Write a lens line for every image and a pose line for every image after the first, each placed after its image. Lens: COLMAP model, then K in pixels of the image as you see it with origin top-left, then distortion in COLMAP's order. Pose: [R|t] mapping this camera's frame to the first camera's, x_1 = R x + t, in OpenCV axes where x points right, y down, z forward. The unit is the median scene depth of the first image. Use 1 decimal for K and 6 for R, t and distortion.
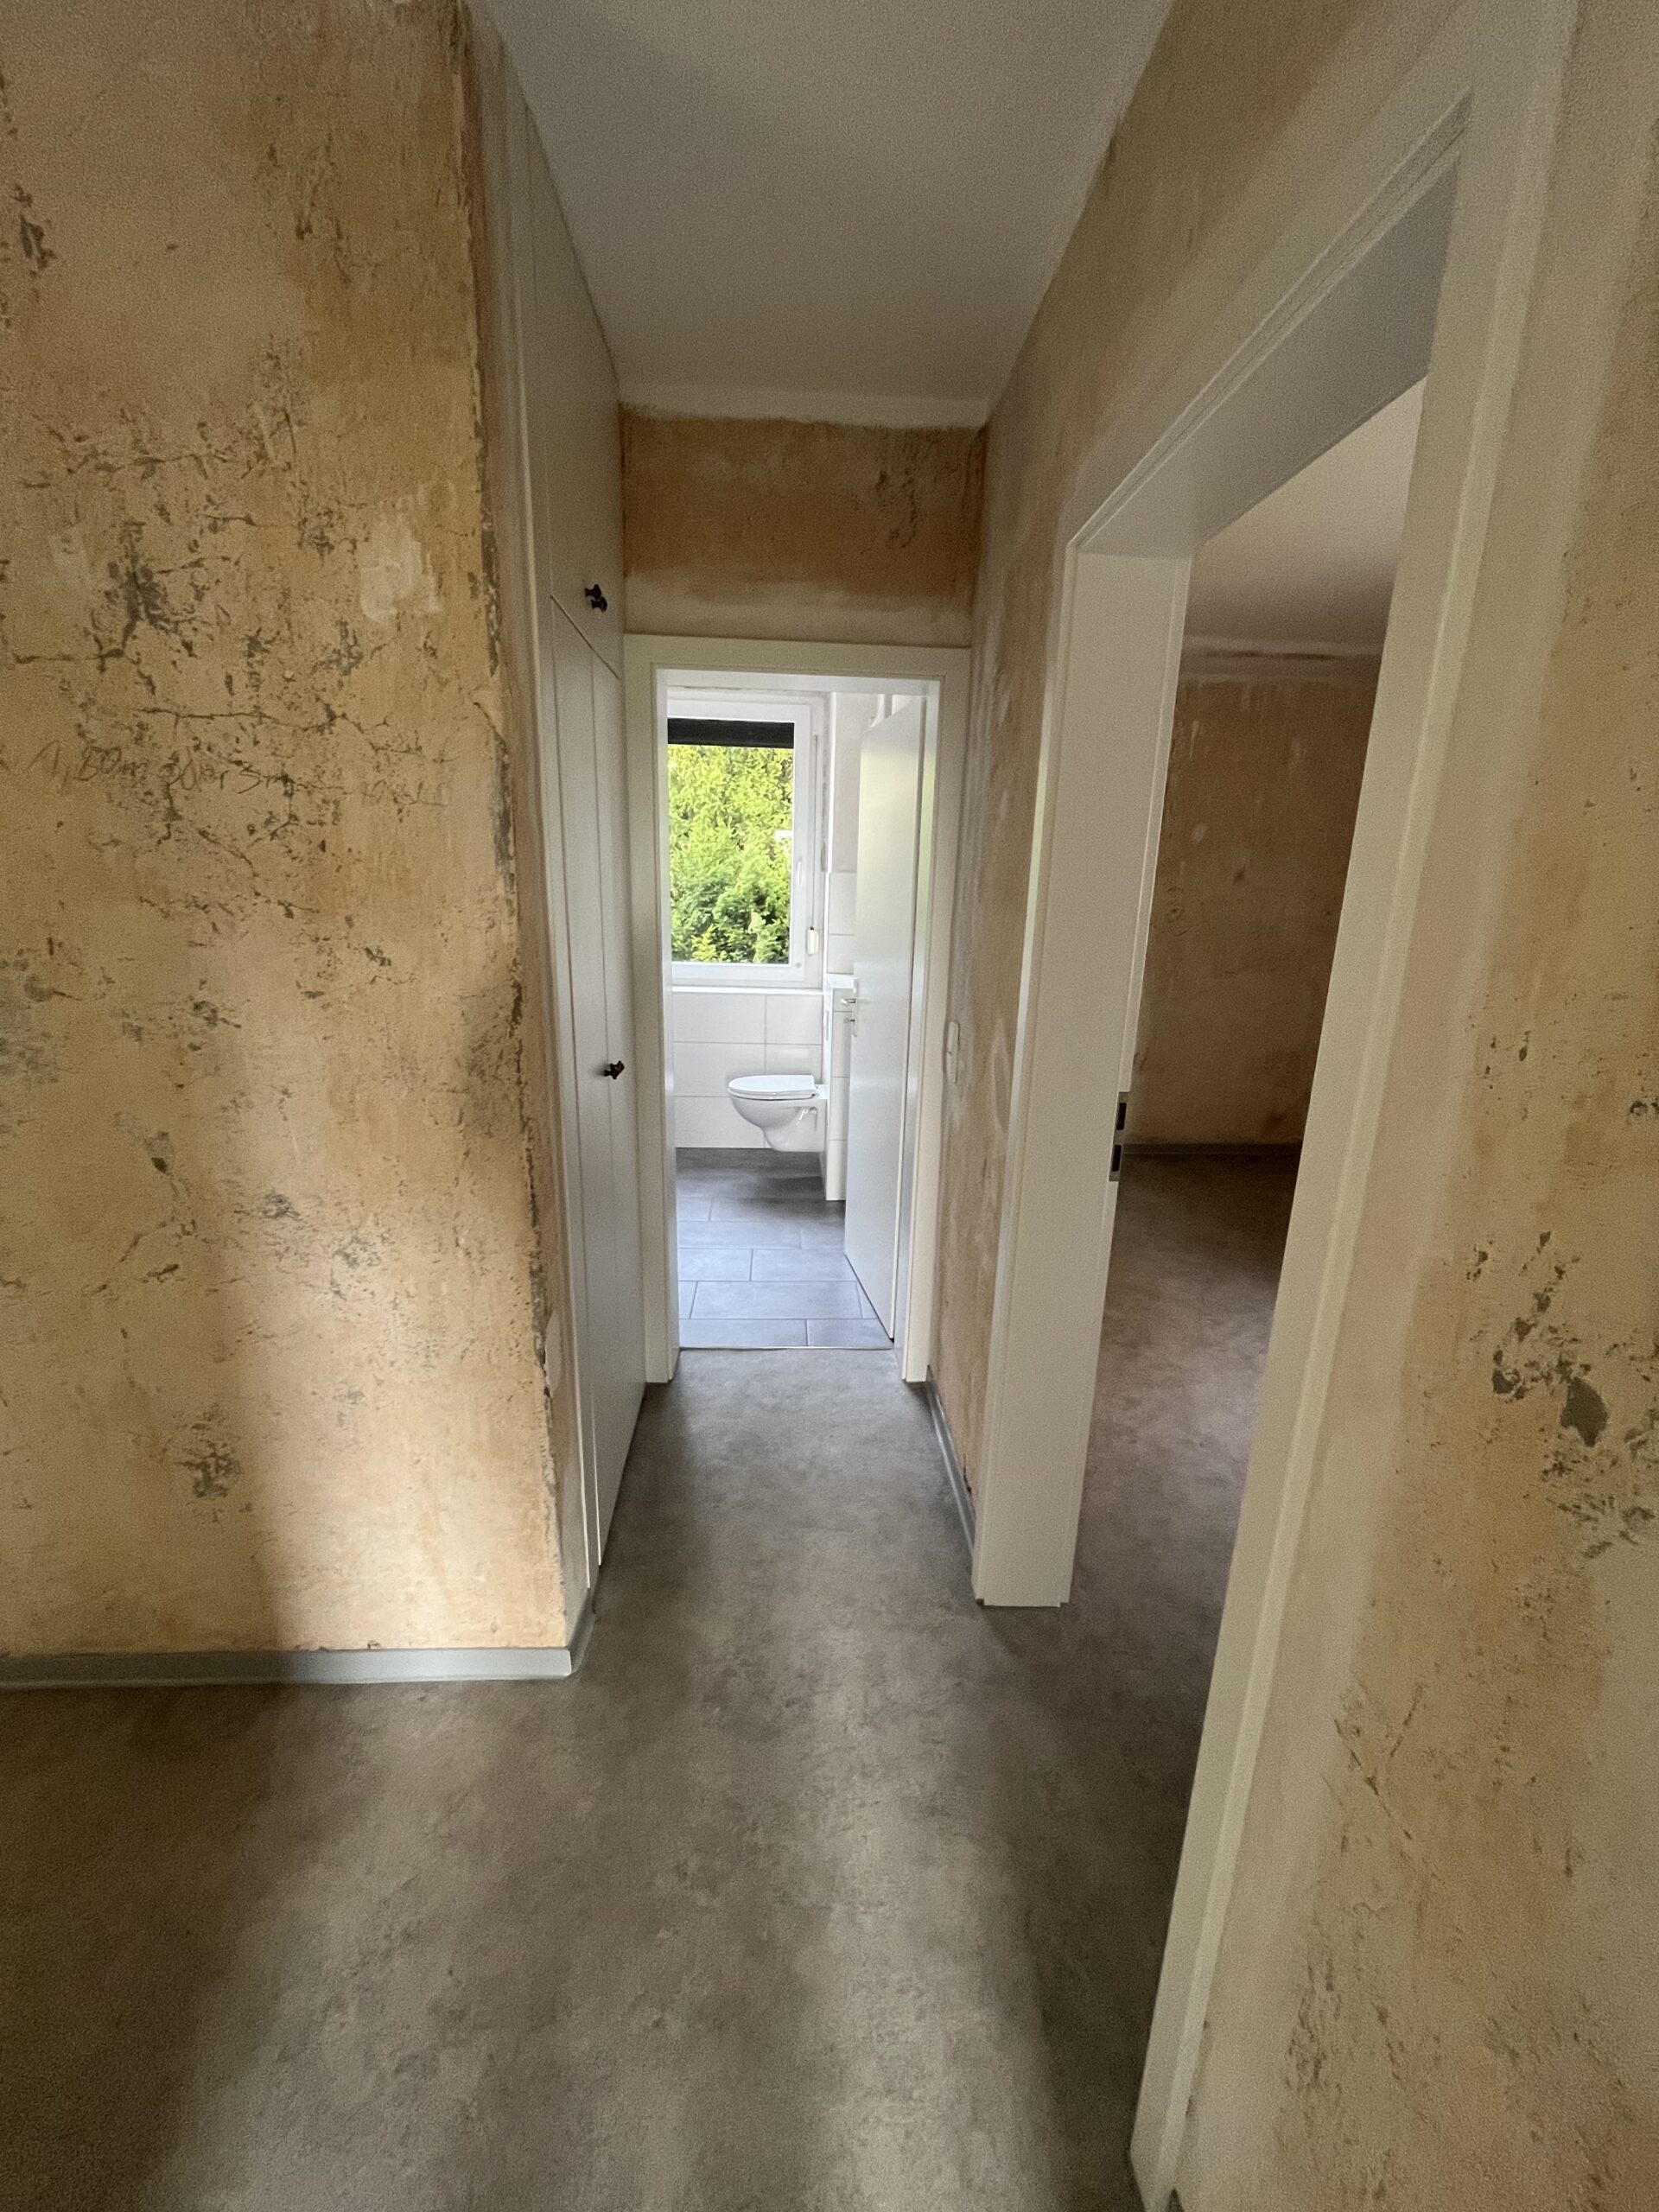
lens RADIAL K [[885.2, 0, 810.3], [0, 885.2, 1109.9], [0, 0, 1]] dist [-0.003380, -0.000224]
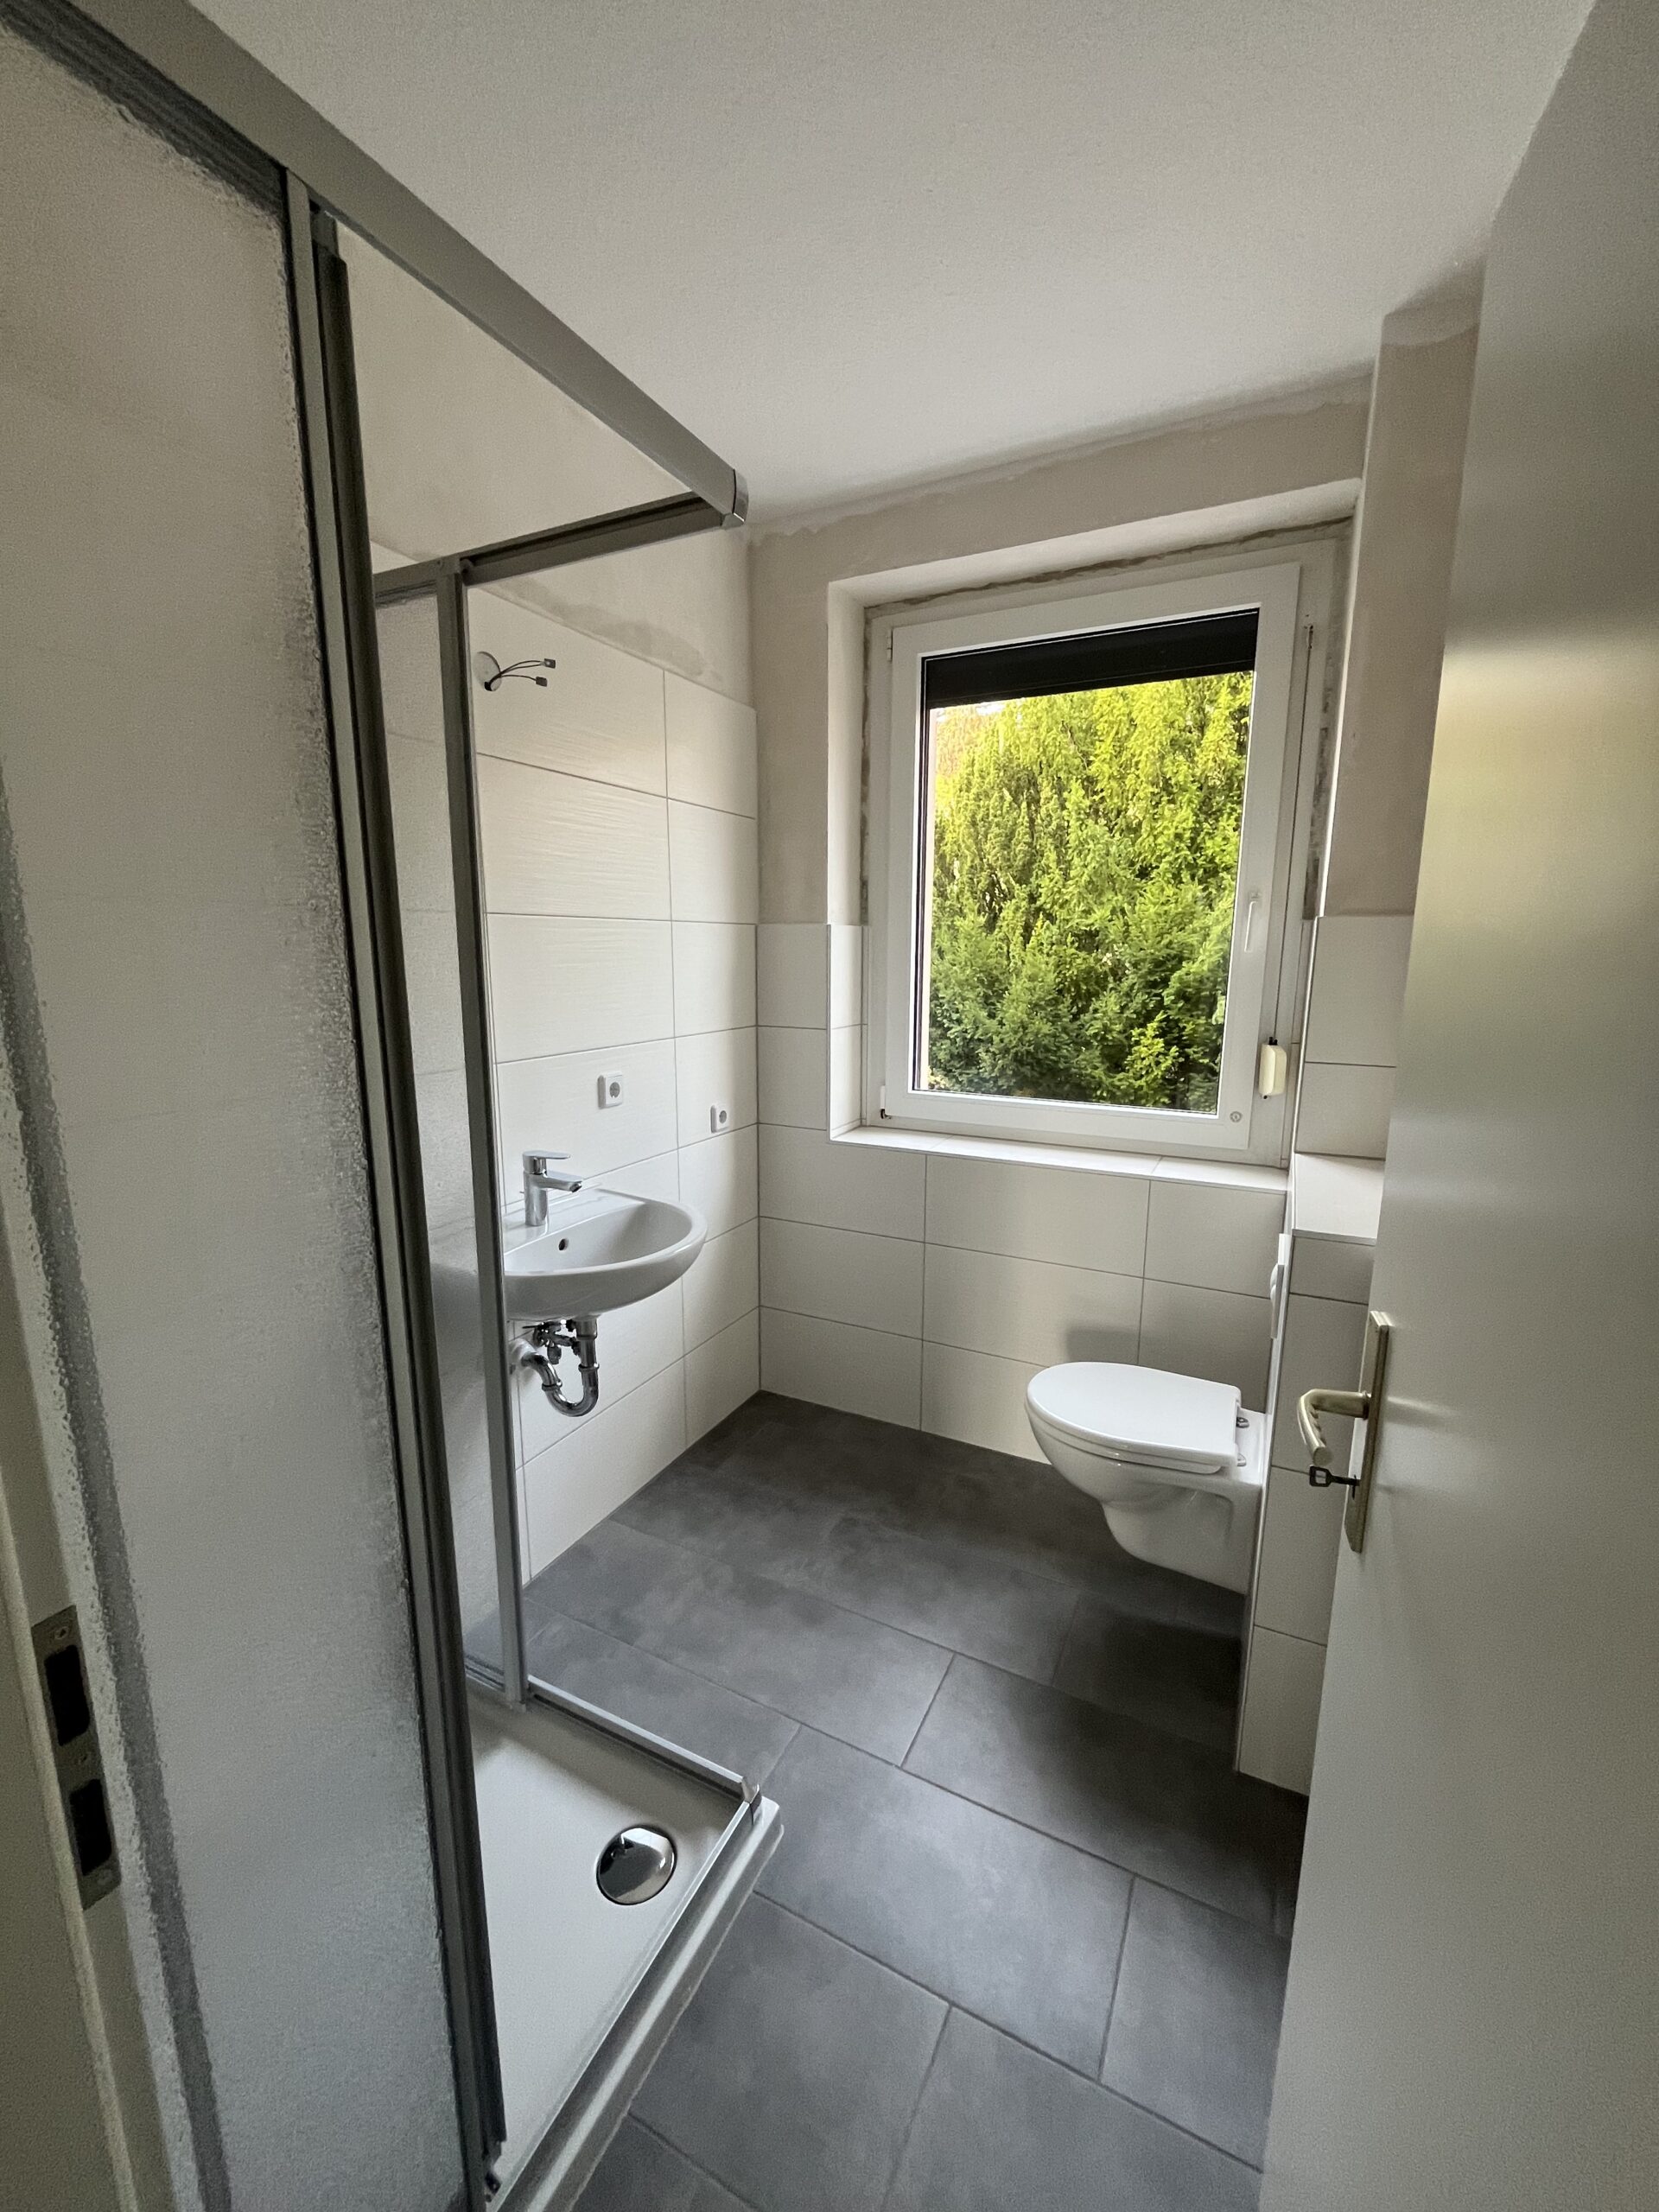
lens RADIAL K [[885.2, 0, 825.4], [0, 885.2, 1103.7], [0, 0, 1]] dist [-0.003380, -0.000224]
pose [[0.869572, 0.061052, -0.490017, 0.012606], [-0.107356, 0.991966, -0.066922, -0.052394], [0.481994, 0.110799, 0.869140, 0.226035]]
